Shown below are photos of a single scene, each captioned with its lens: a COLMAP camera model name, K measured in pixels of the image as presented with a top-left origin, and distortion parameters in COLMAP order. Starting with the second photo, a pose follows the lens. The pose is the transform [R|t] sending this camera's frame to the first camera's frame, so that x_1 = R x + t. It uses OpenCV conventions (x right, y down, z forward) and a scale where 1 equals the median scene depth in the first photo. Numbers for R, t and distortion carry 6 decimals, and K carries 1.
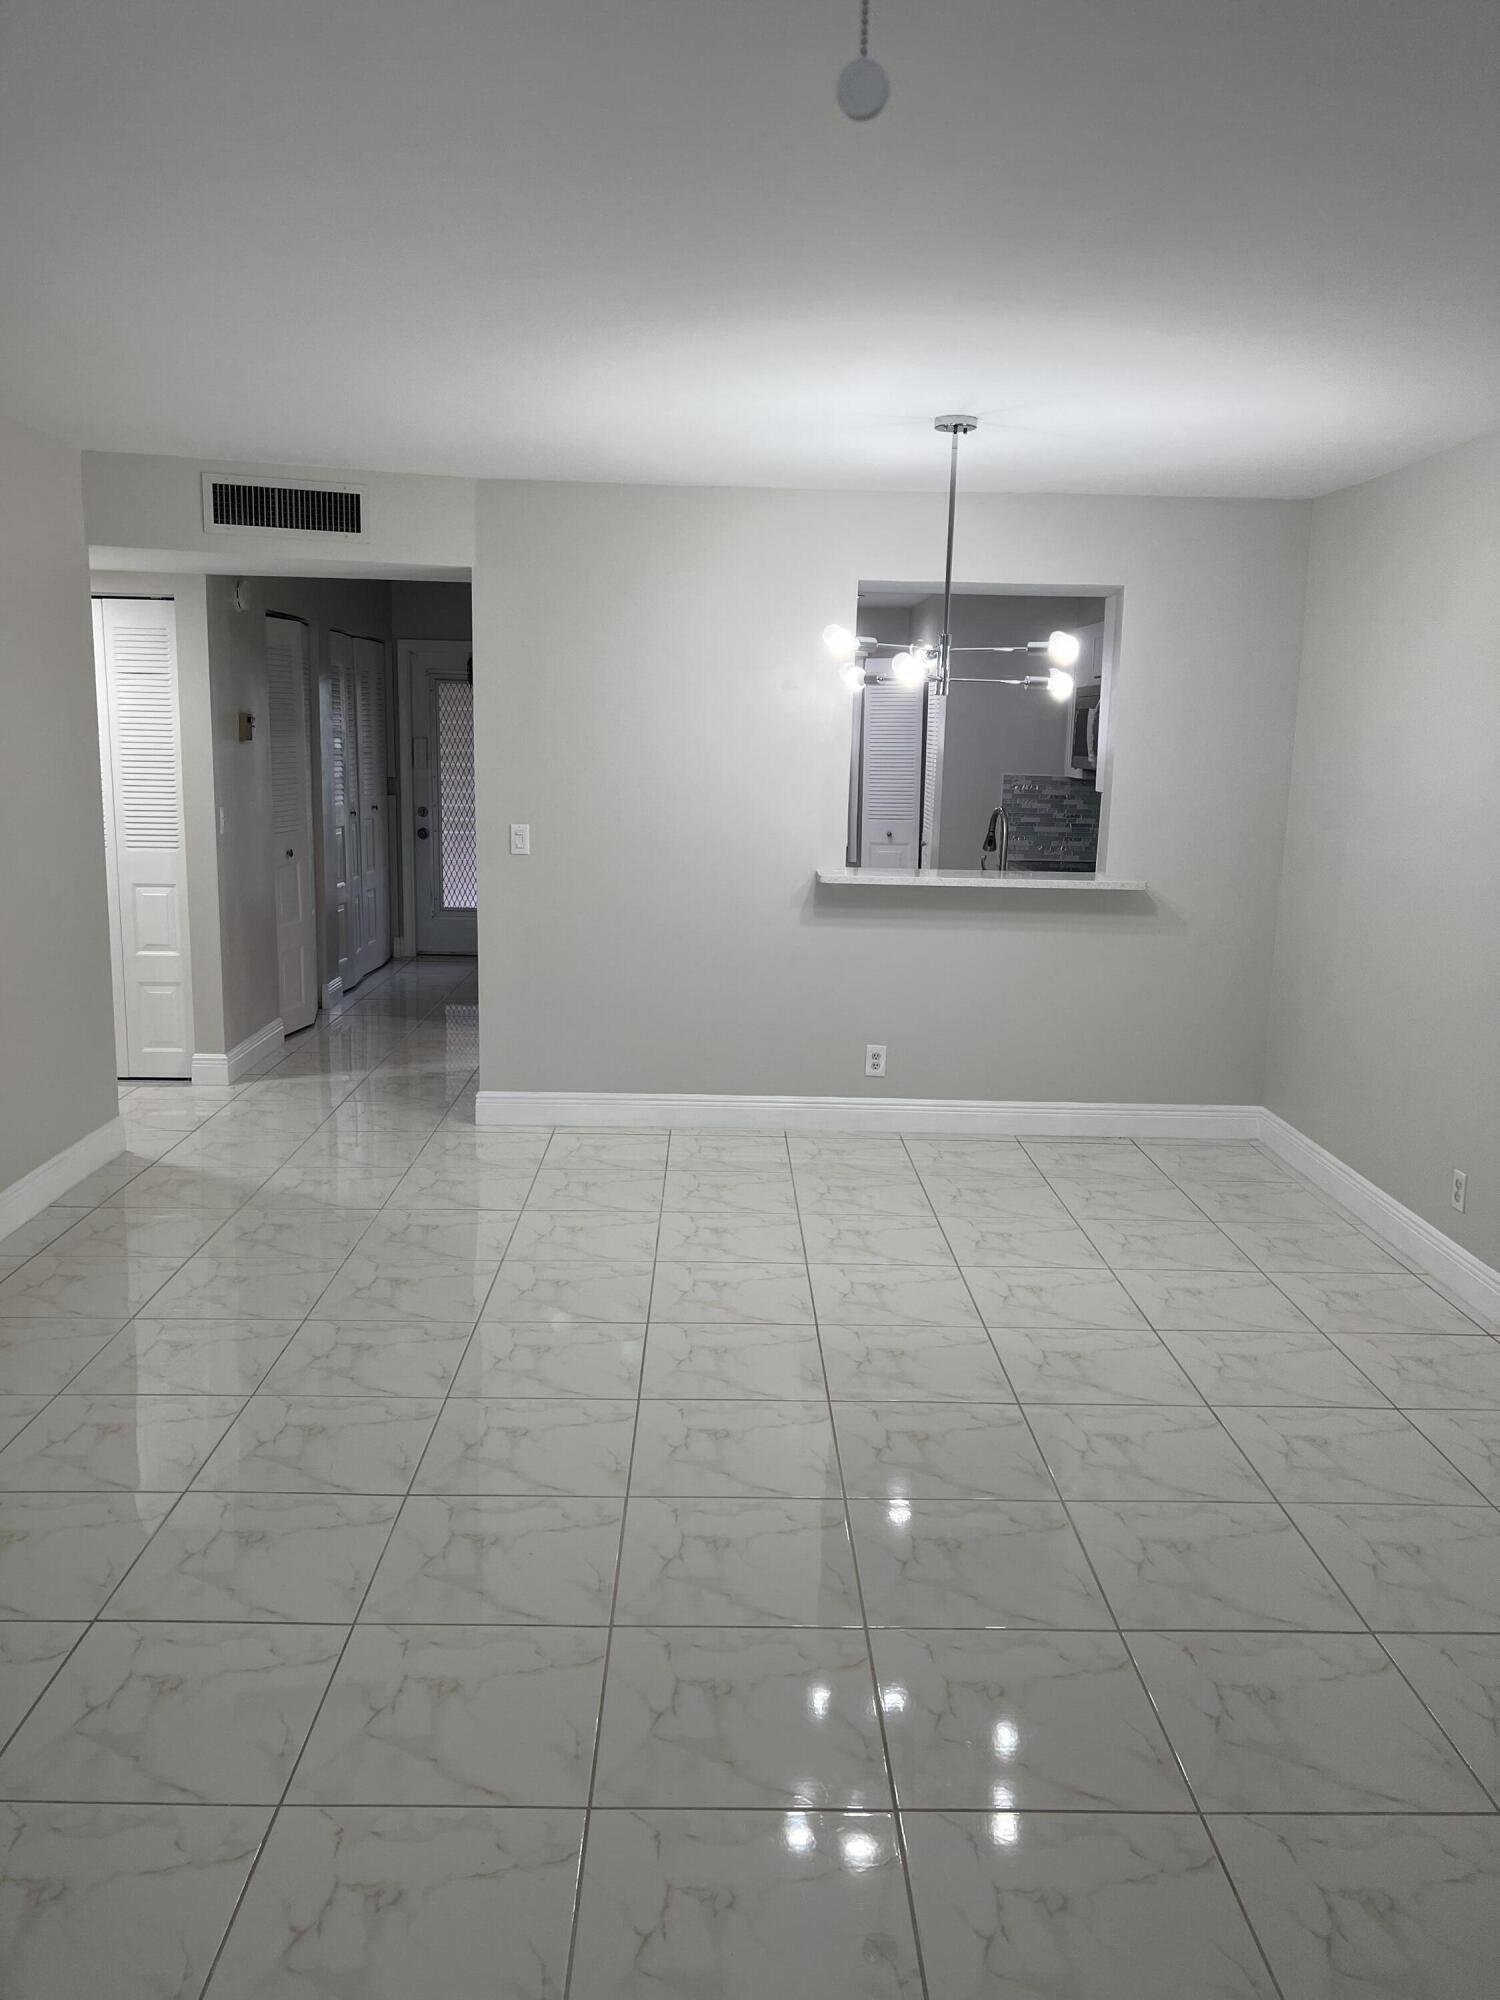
lens RADIAL K [[1544.7, 0, 749.3], [0, 1544.7, 941.9], [0, 0, 1]] dist [0.067304, -0.000773]
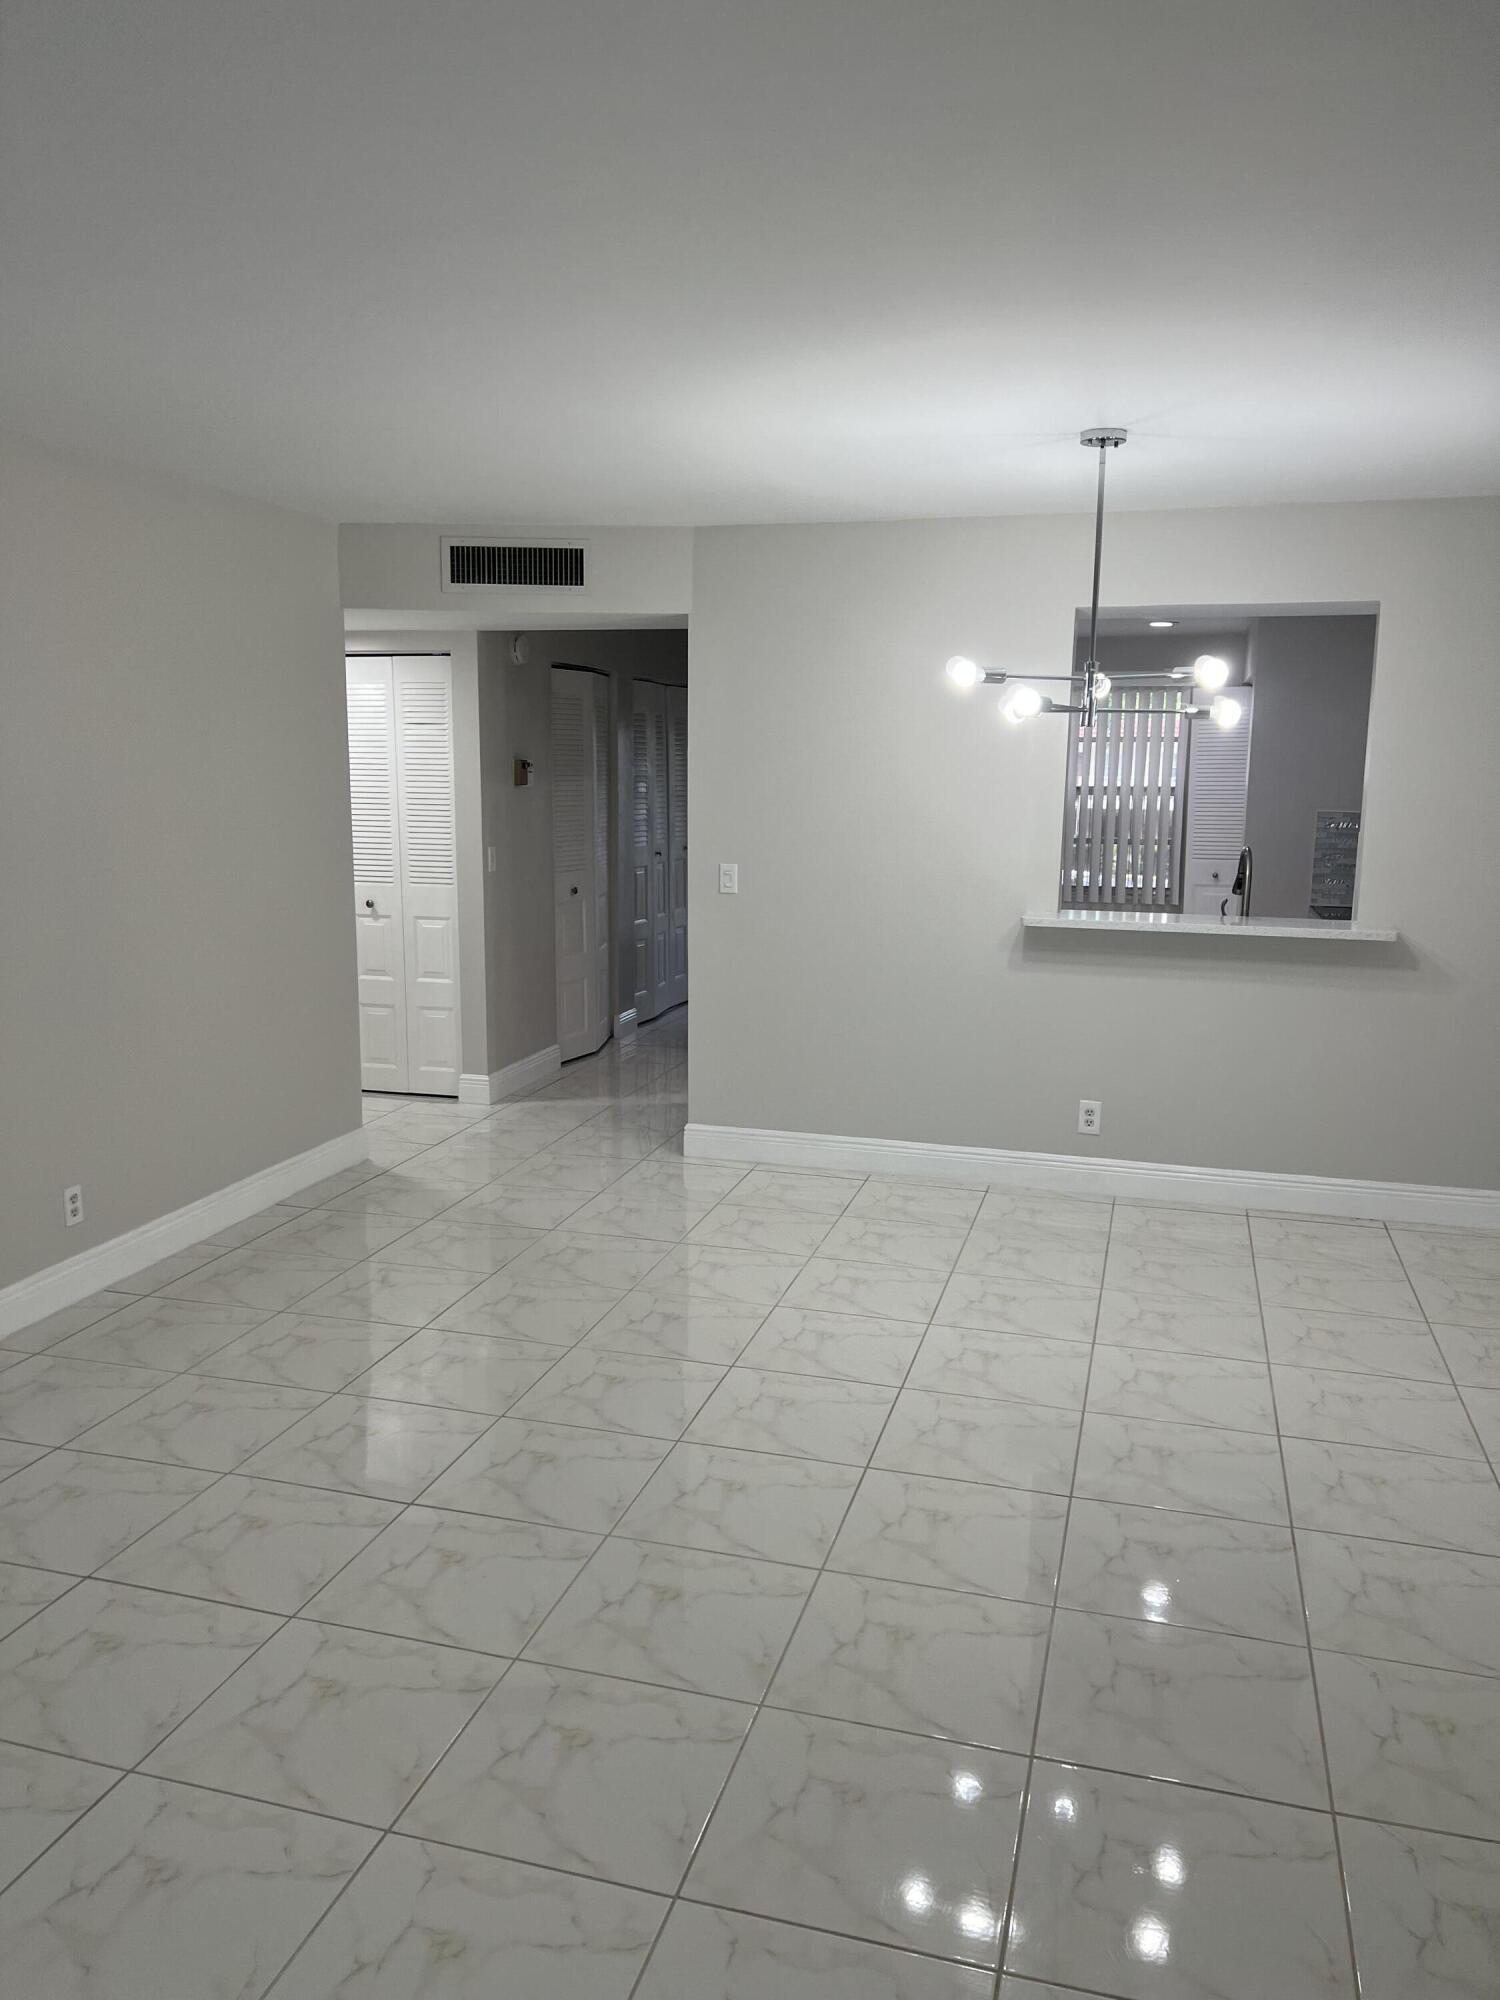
lens RADIAL K [[1532.9, 0, 742.5], [0, 1532.9, 959.7], [0, 0, 1]] dist [0.116645, -0.147496]
pose [[0.955941, 0.026630, -0.292349, 0.154030], [-0.031304, 0.999446, -0.011320, -0.001811], [0.291885, 0.019973, 0.956245, 0.038263]]
